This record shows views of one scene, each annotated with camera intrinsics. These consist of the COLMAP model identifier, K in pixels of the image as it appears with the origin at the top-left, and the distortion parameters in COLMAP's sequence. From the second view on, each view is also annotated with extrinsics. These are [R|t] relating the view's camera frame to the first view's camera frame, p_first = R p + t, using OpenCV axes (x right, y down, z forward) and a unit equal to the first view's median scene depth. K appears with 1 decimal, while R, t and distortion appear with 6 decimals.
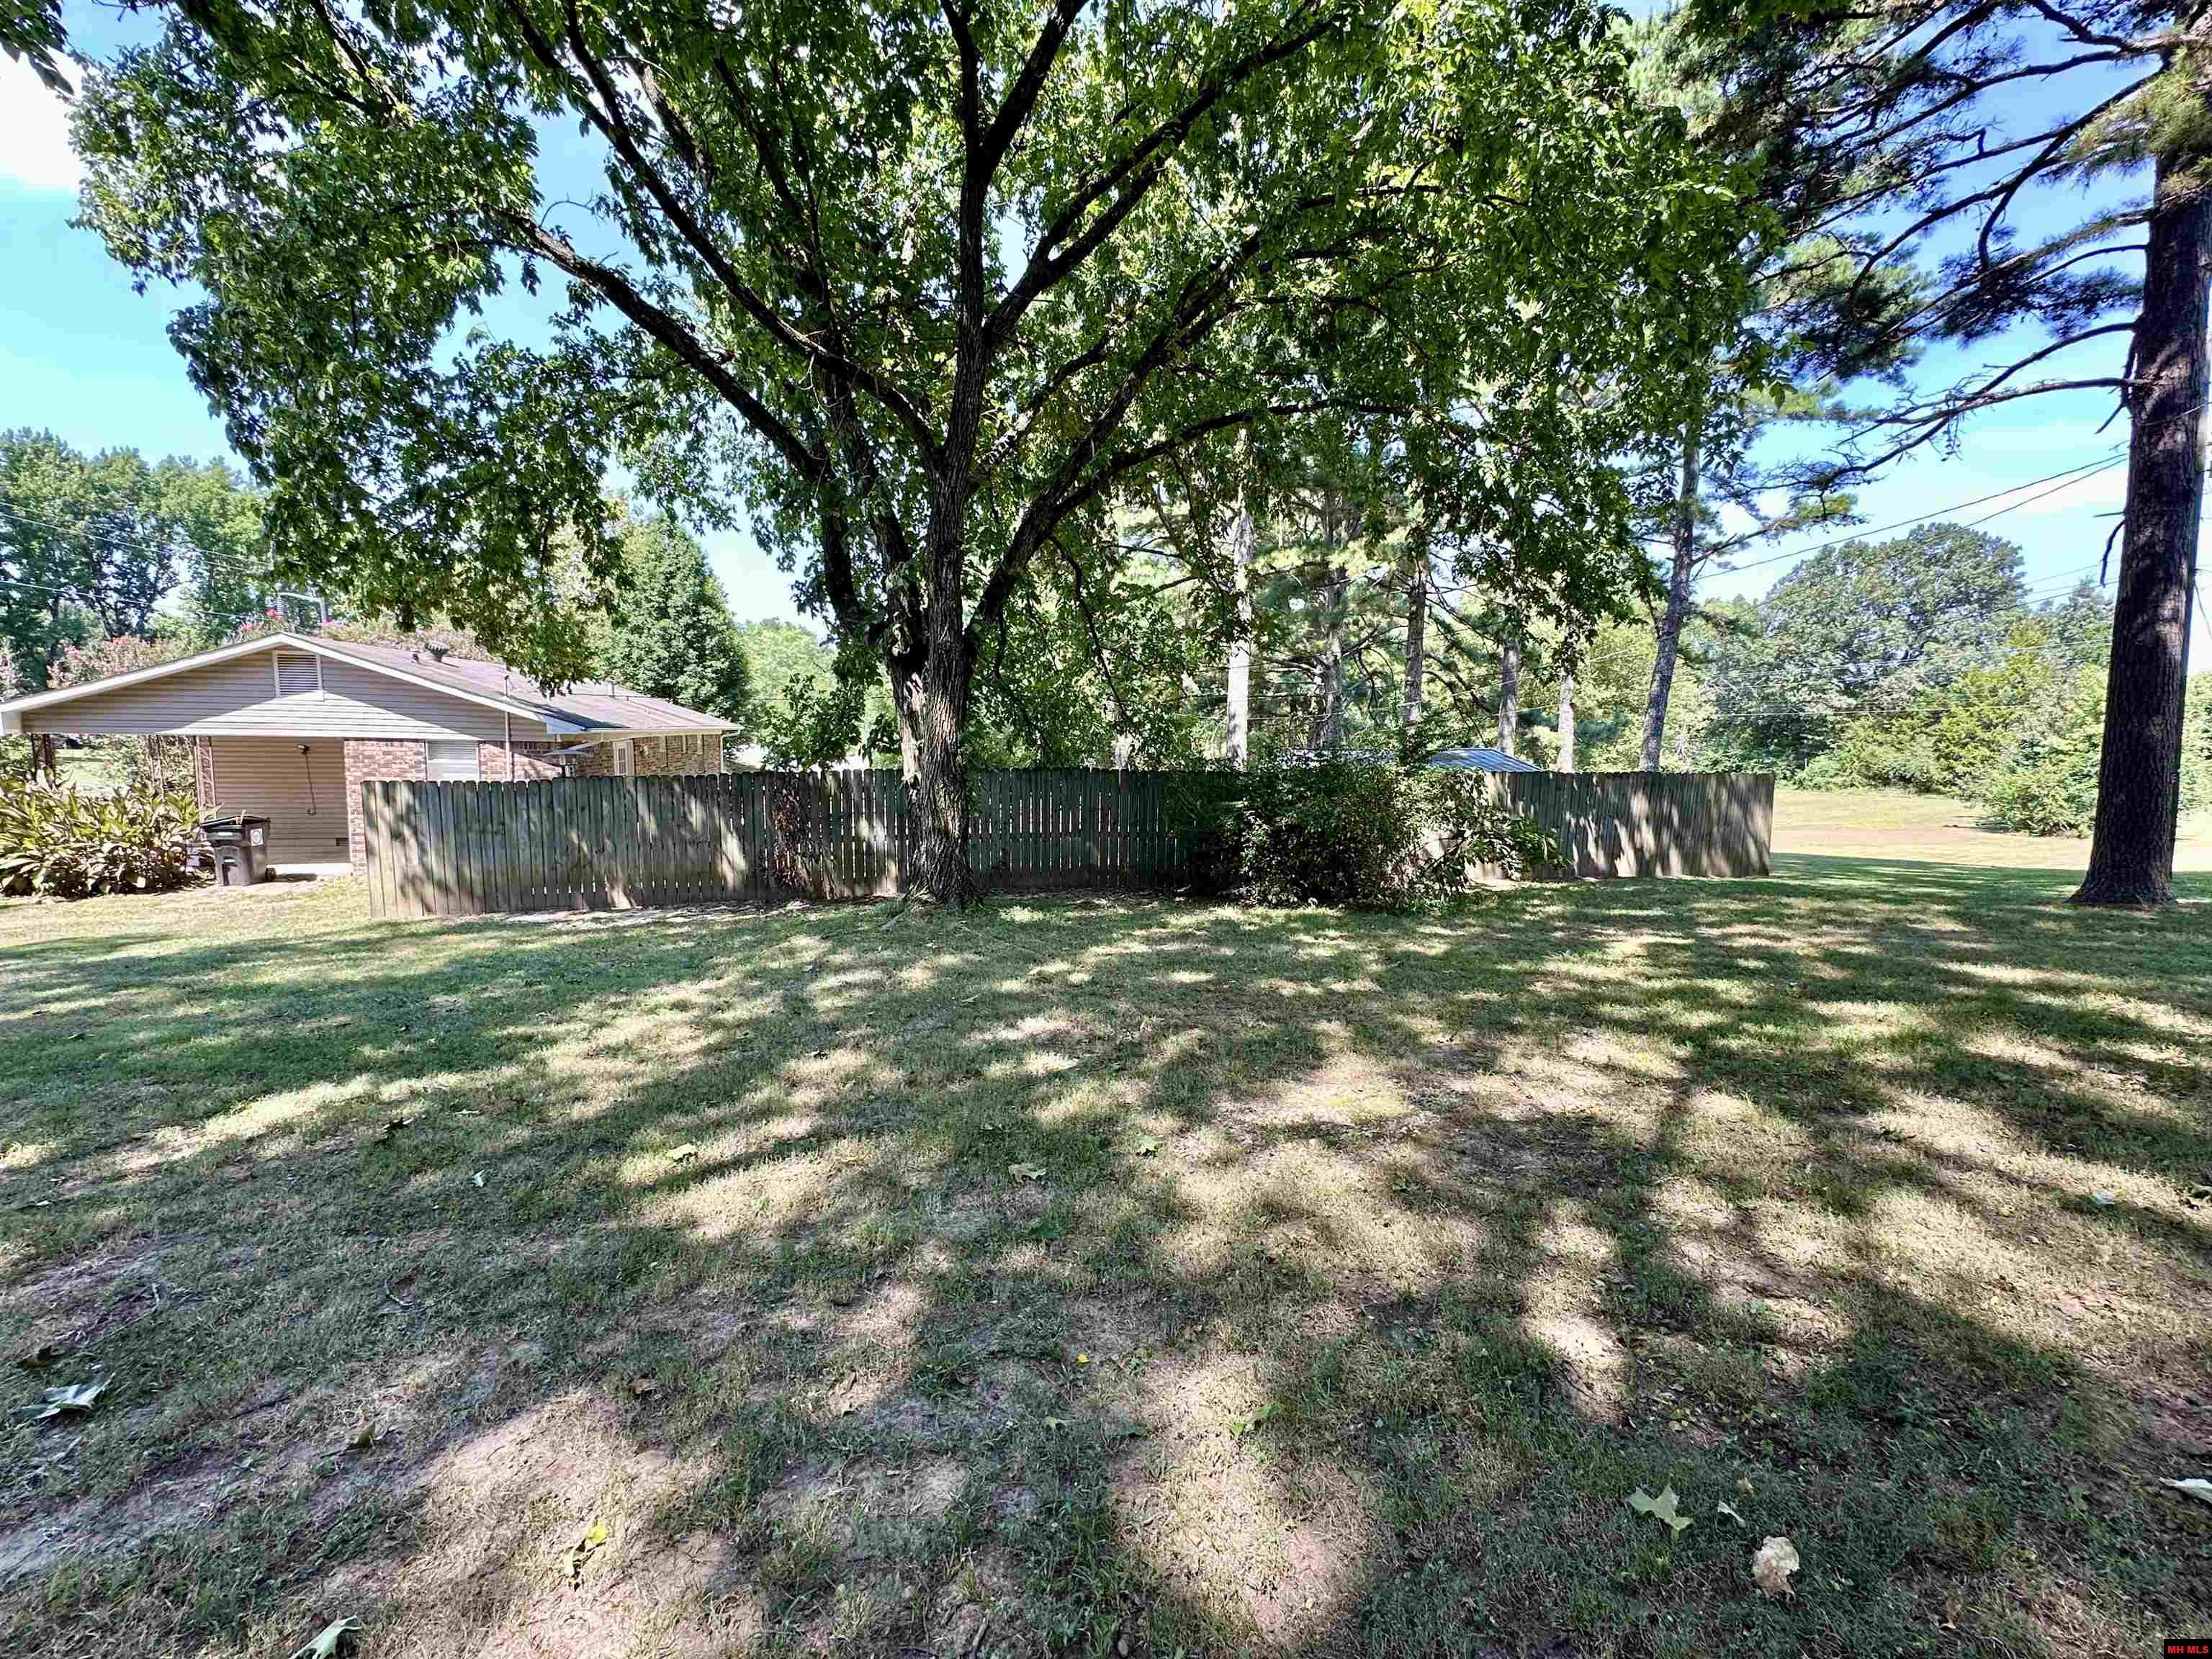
lens RADIAL K [[886.6, 0, 1106.0], [0, 886.6, 829.5], [0, 0, 1]] dist [-0.002015, -0.000119]
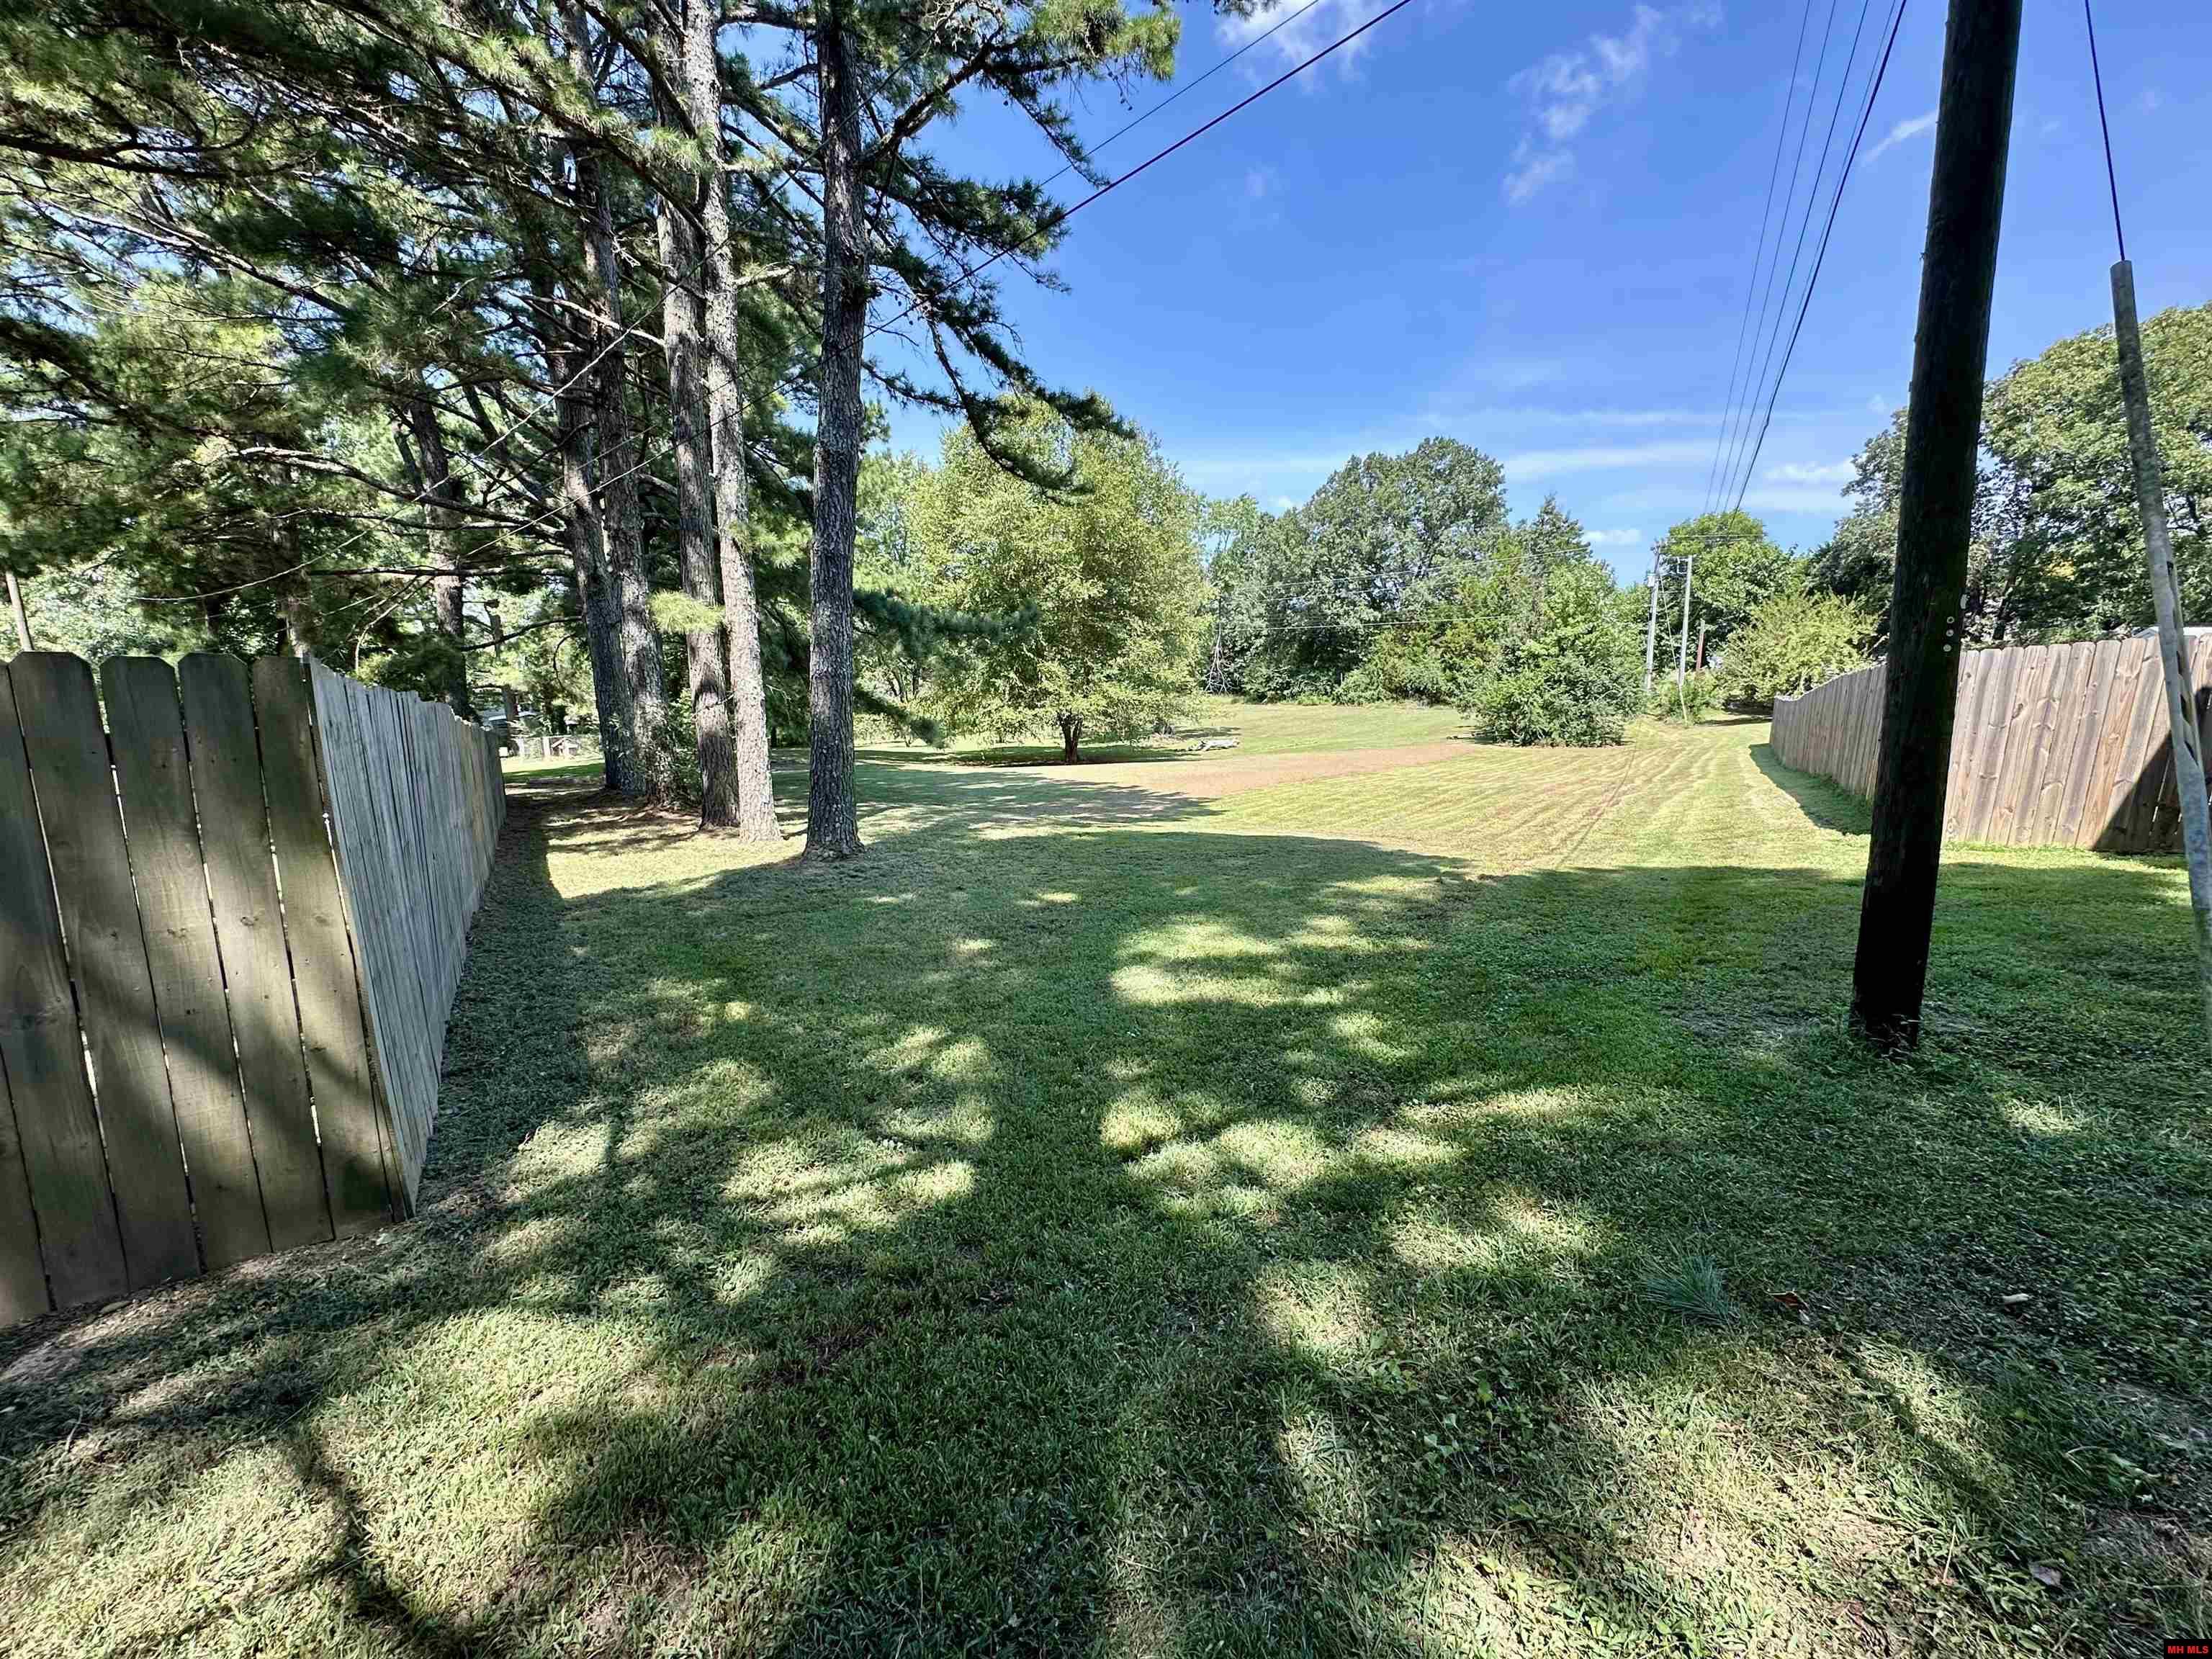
lens RADIAL K [[885.5, 0, 1106.9], [0, 885.5, 829.9], [0, 0, 1]] dist [-0.001903, -0.000048]
pose [[0.928339, -0.085070, 0.361869, 0.185186], [0.056609, 0.994461, 0.088561, -0.008295], [-0.367398, -0.061729, 0.928013, 0.175680]]
